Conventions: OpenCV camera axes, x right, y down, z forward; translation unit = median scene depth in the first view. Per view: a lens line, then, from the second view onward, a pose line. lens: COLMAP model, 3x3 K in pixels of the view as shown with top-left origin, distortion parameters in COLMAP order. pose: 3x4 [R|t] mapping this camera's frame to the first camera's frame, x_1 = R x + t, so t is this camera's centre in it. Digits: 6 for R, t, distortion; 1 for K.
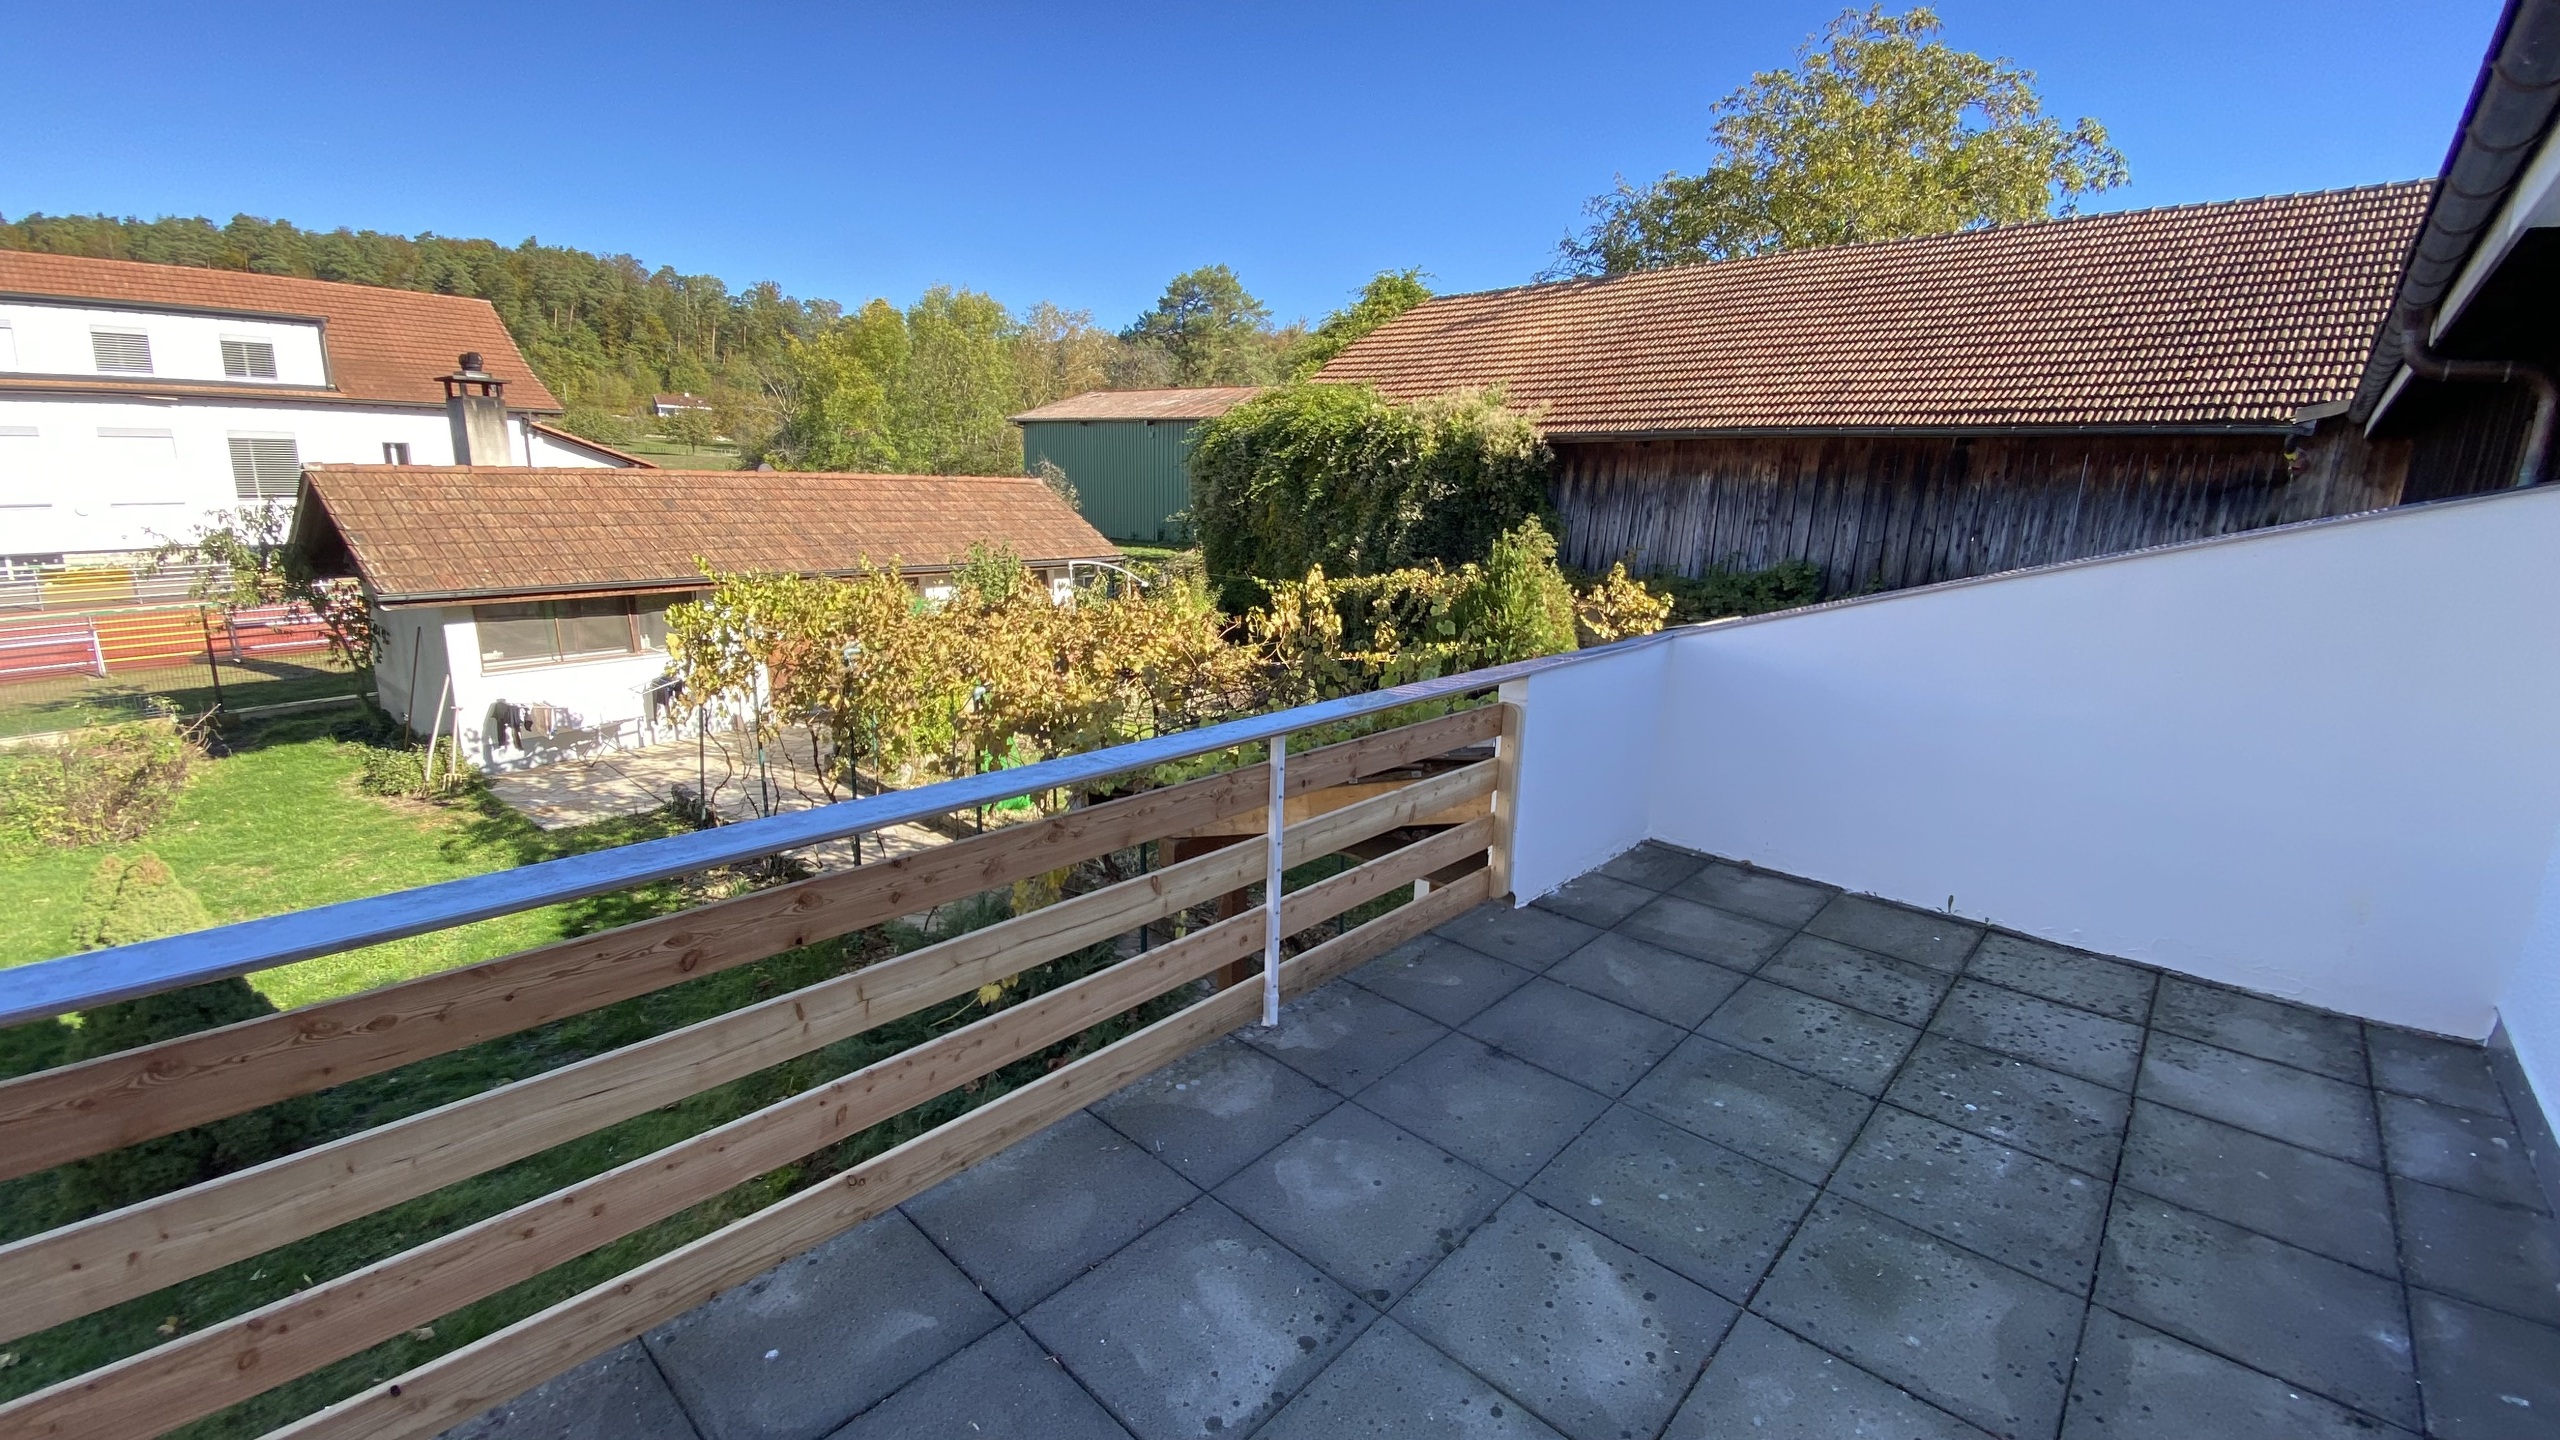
lens RADIAL K [[1032.7, 0, 1281.8], [0, 1032.7, 715.3], [0, 0, 1]] dist [0.019140, -0.021294]
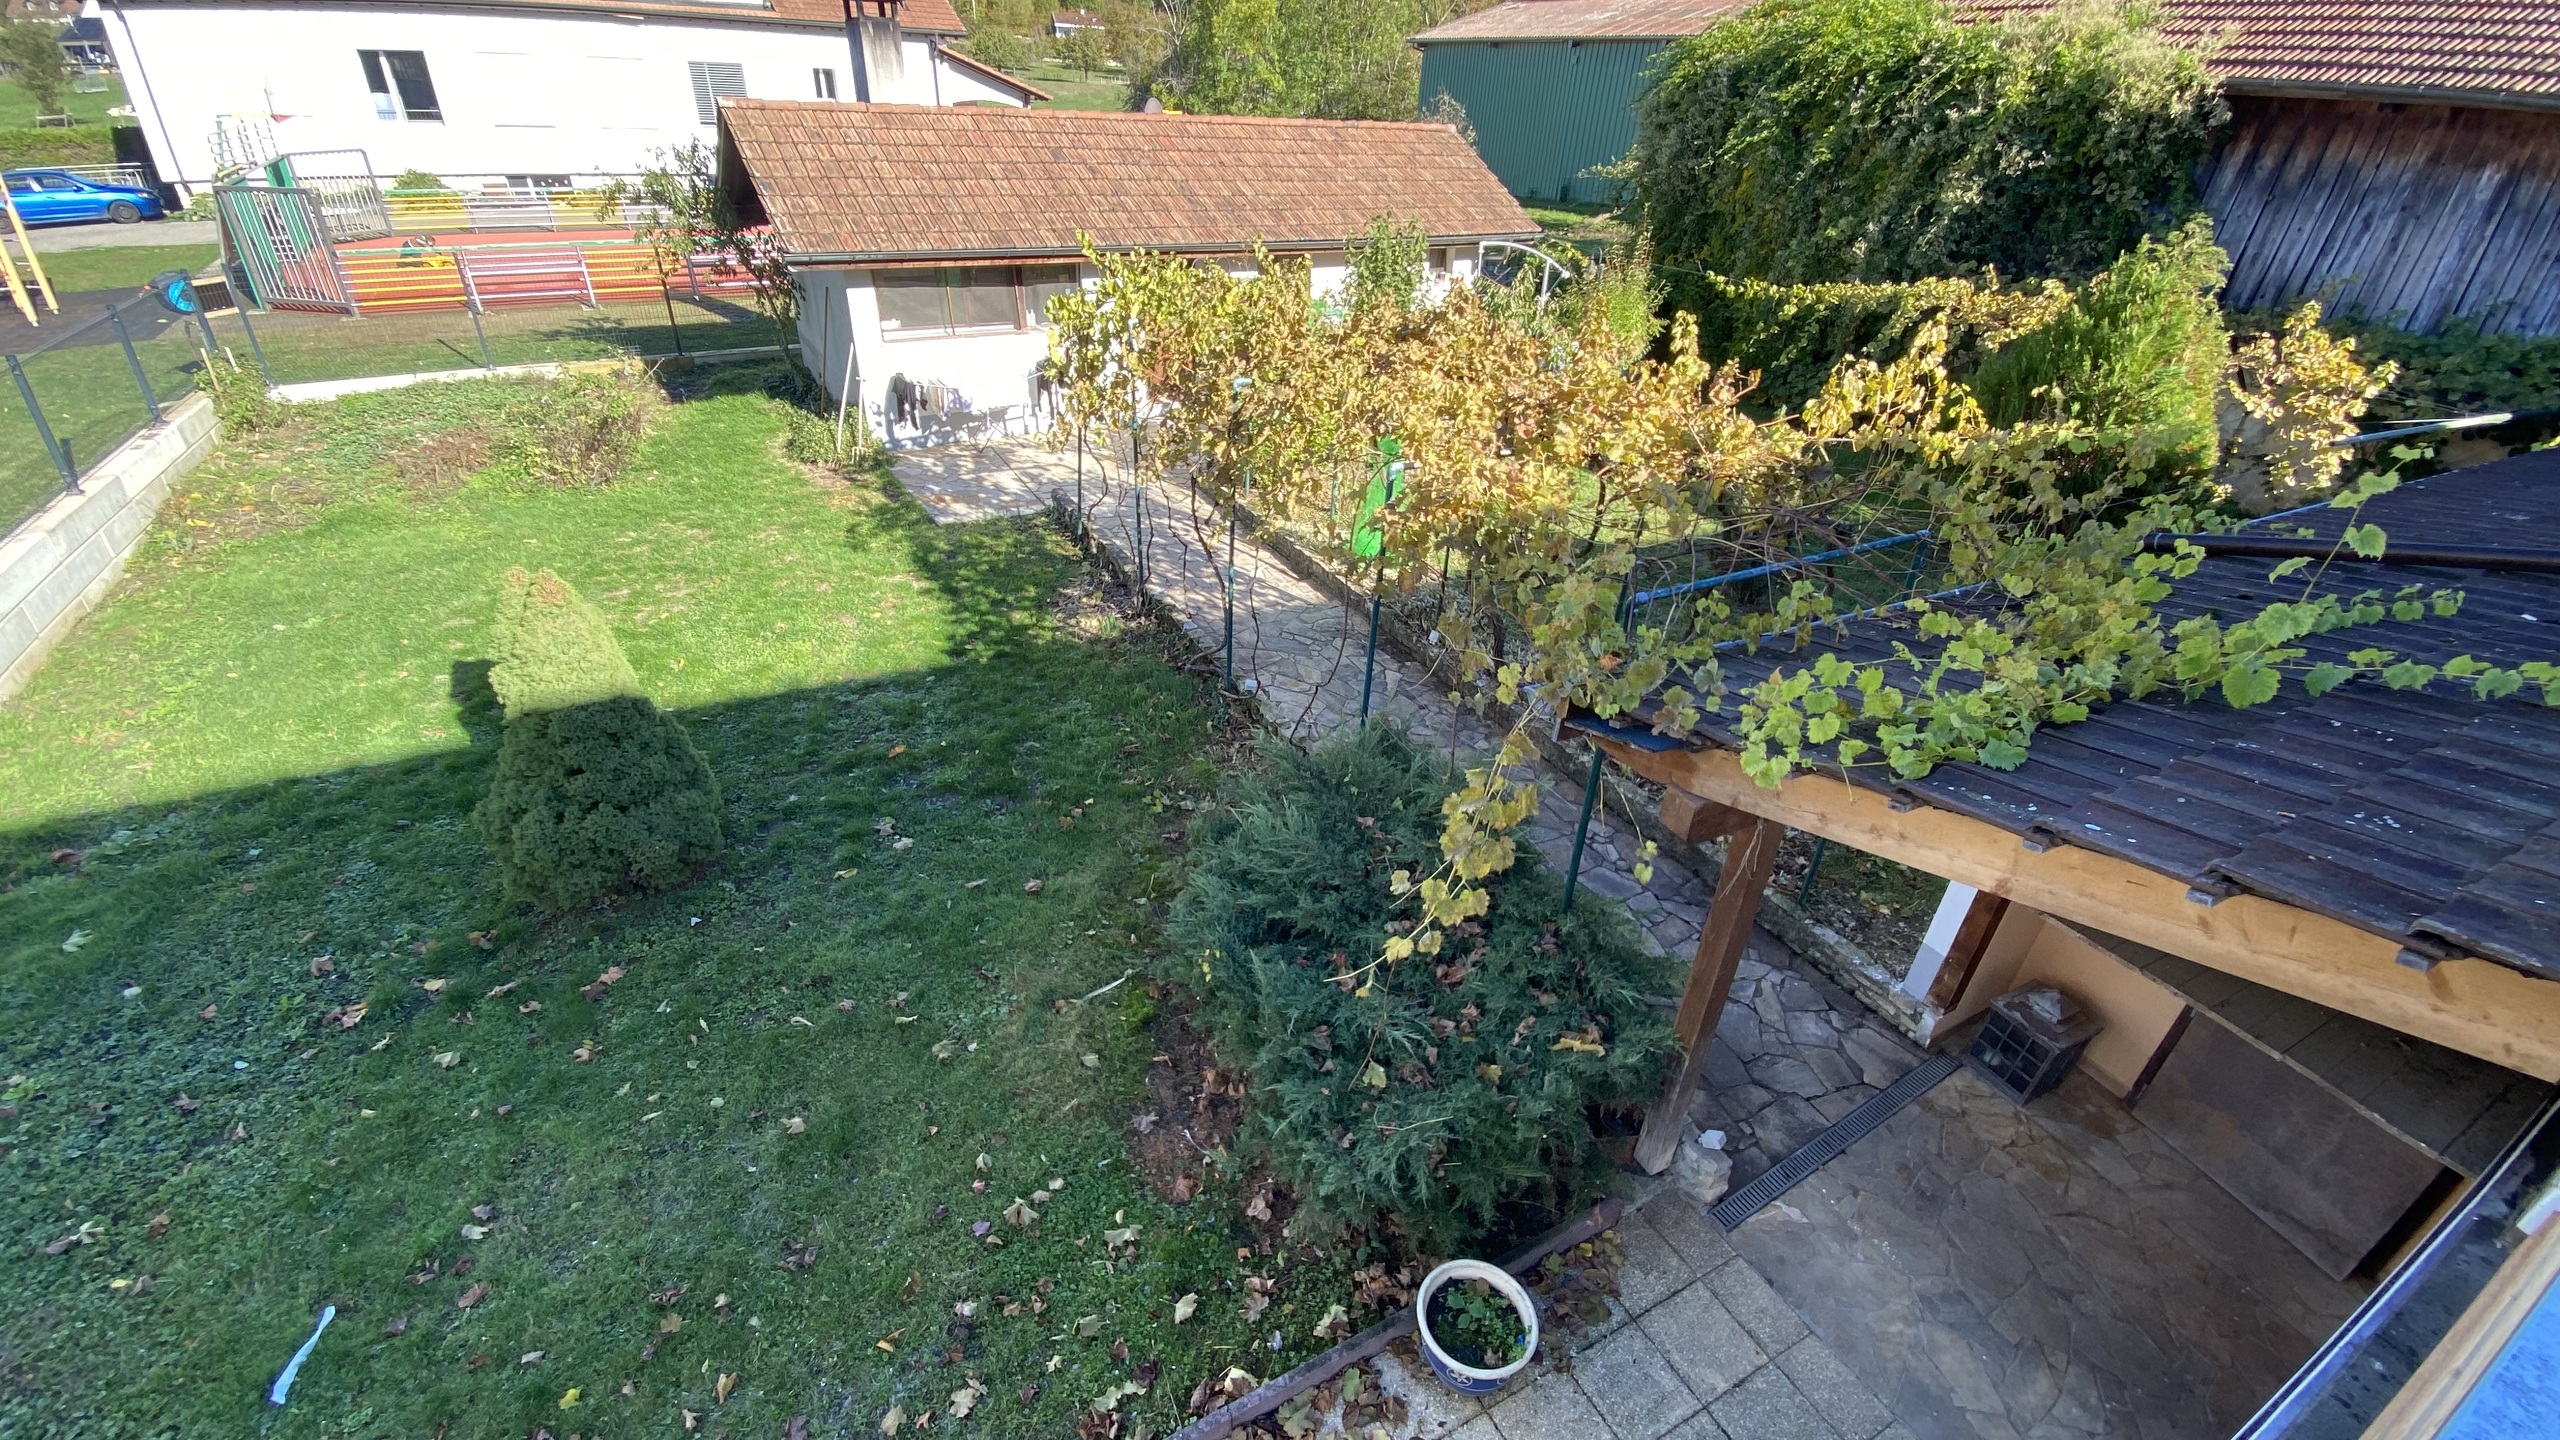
lens RADIAL K [[1032.7, 0, 1281.8], [0, 1032.7, 715.3], [0, 0, 1]] dist [0.019140, -0.021294]
pose [[0.941531, 0.183355, -0.282666, -0.070165], [-0.091826, 0.946841, 0.308317, -0.041108], [0.324171, -0.264334, 0.908318, 0.130044]]
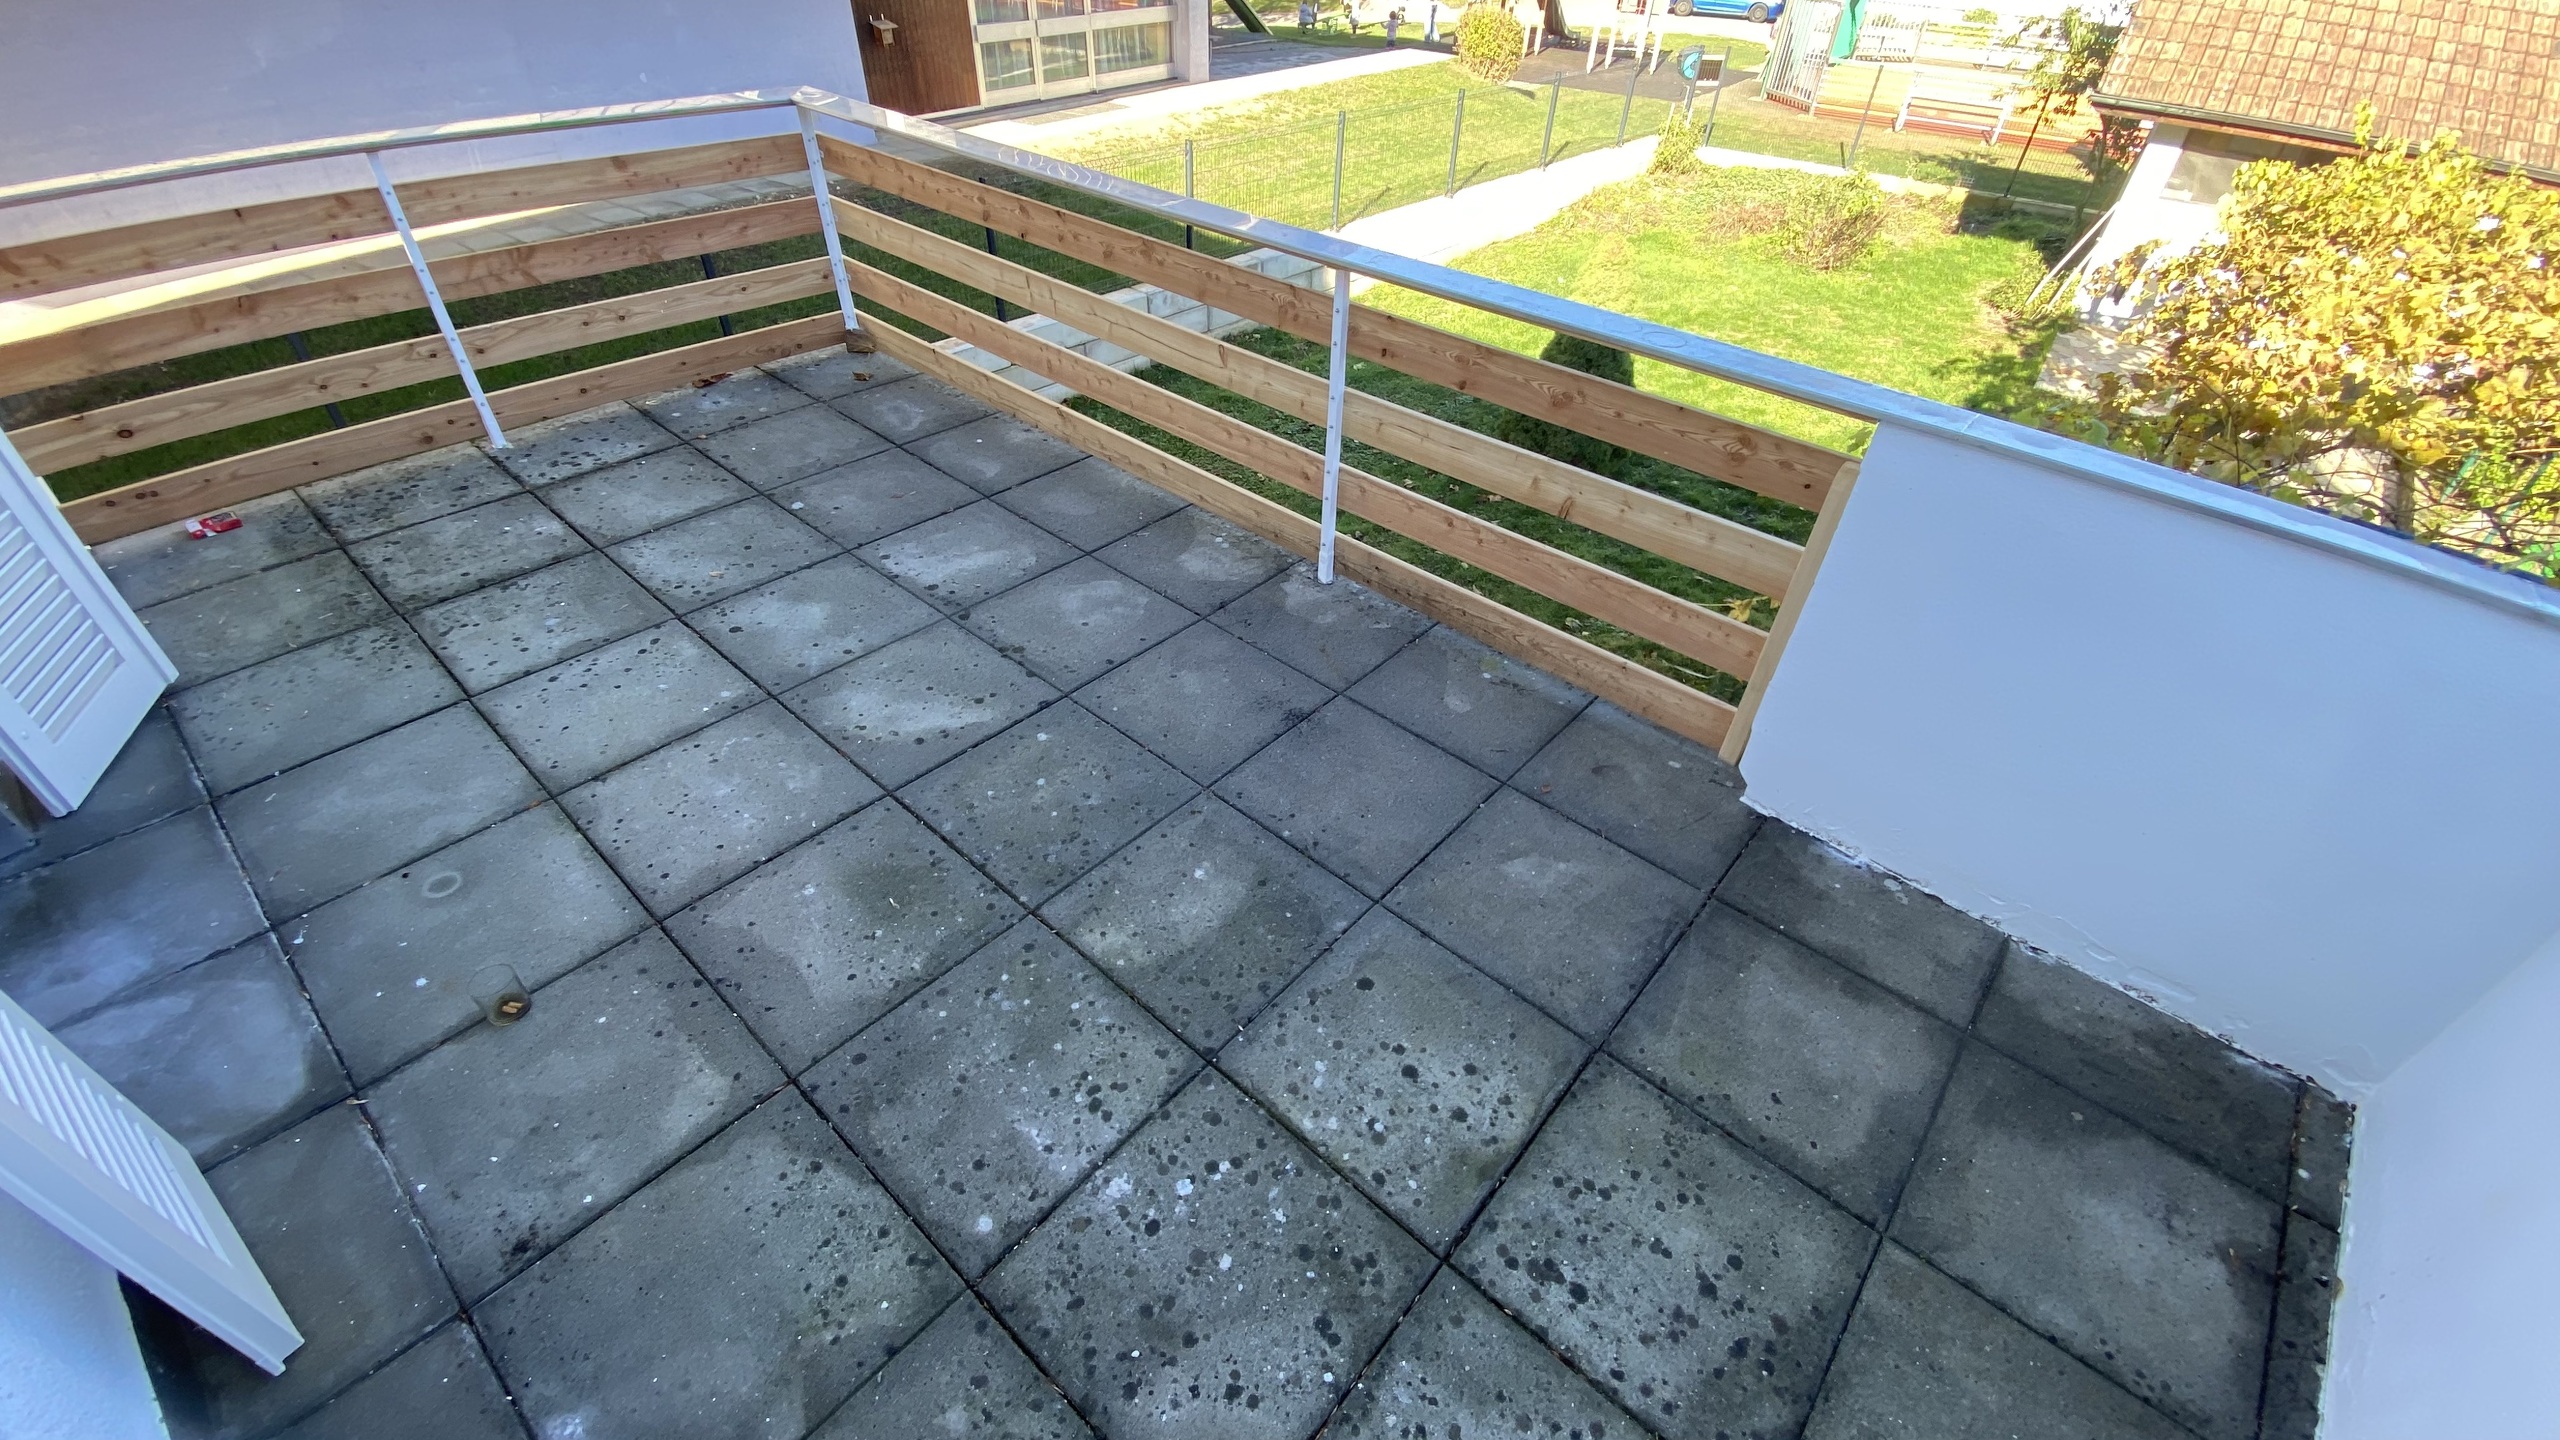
lens RADIAL K [[1031.1, 0, 1288.2], [0, 1031.1, 712.0], [0, 0, 1]] dist [0.019330, -0.020523]
pose [[0.035087, 0.616366, -0.786678, 0.176332], [-0.256744, 0.766303, 0.588951, -0.038138], [0.965842, 0.181310, 0.185135, 0.162294]]
